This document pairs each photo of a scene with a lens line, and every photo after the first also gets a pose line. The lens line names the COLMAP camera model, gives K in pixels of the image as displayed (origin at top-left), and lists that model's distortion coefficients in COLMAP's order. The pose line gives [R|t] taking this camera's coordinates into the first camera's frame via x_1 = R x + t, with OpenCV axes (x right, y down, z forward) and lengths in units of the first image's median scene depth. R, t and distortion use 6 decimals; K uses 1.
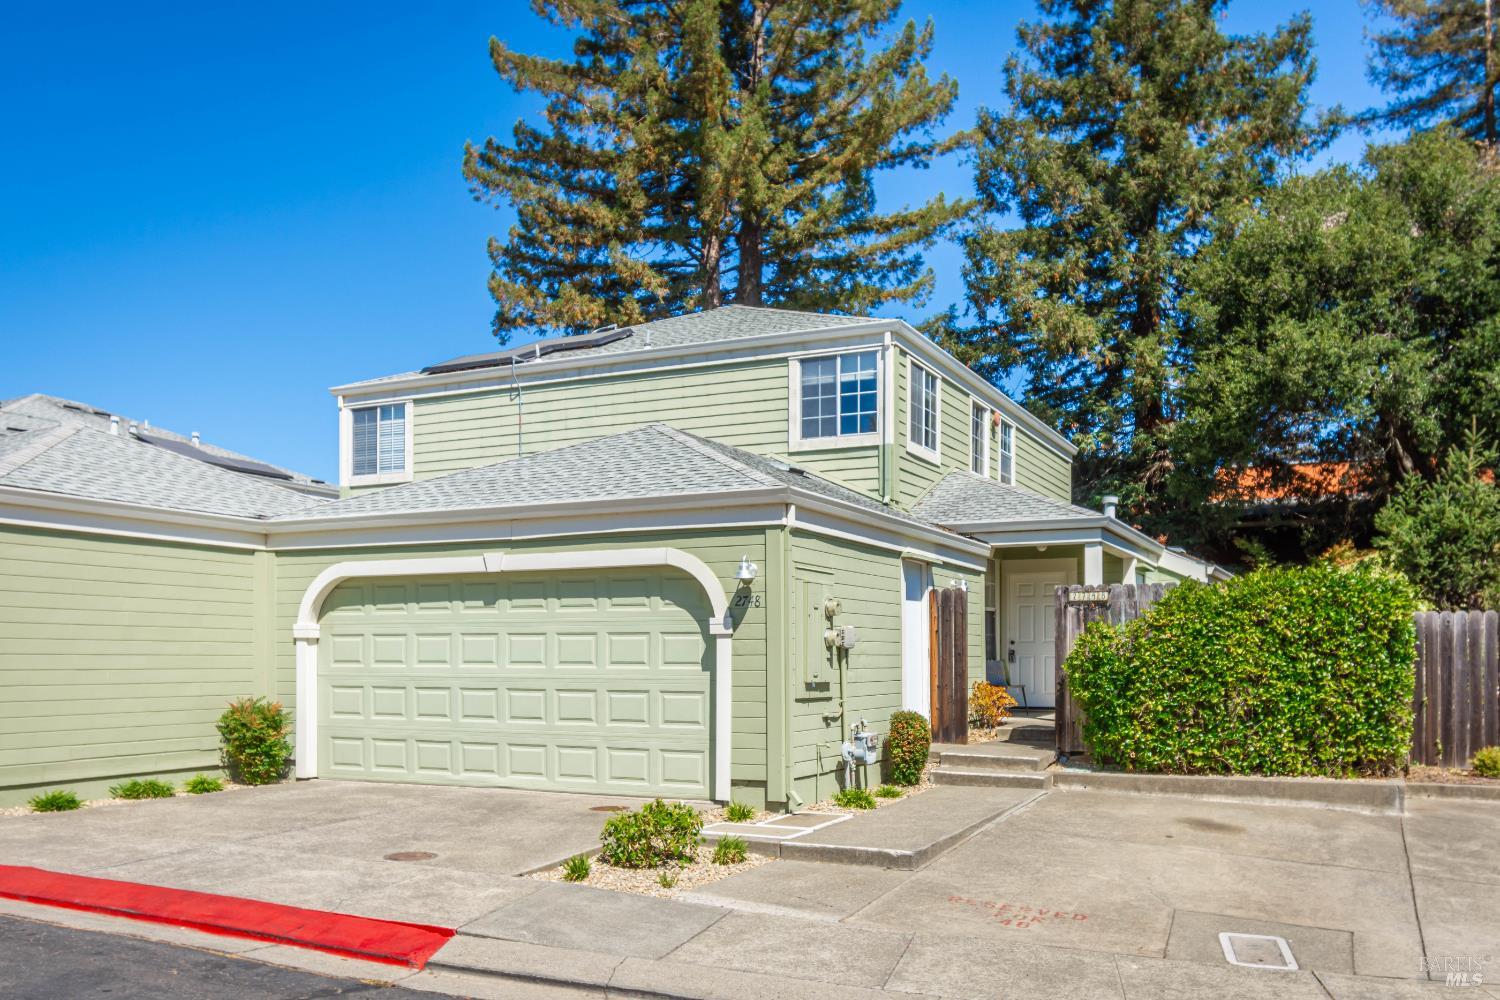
lens RADIAL K [[1199.4, 0, 768.9], [0, 1199.4, 472.0], [0, 0, 1]] dist [0.017439, 0.004810]
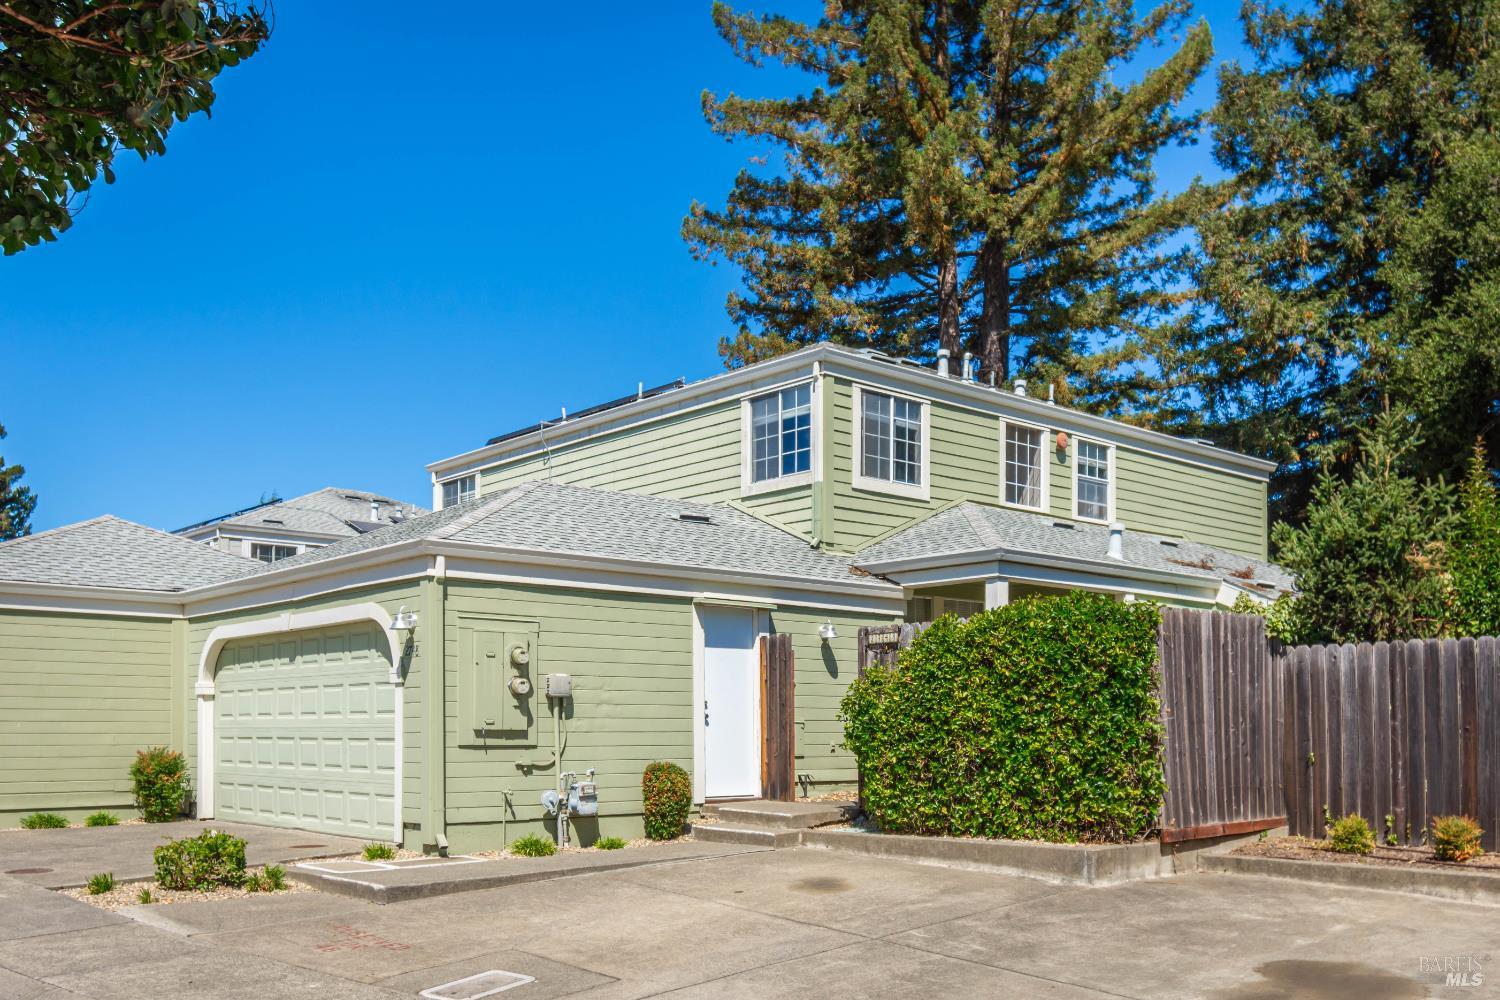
lens RADIAL K [[1321.8, 0, 747.0], [0, 1321.8, 503.2], [0, 0, 1]] dist [0.029604, -0.030382]
pose [[0.920306, -0.067609, -0.385313, 0.435463], [0.060725, 0.997703, -0.030022, 0.020138], [0.386458, 0.004231, 0.922298, 0.034241]]
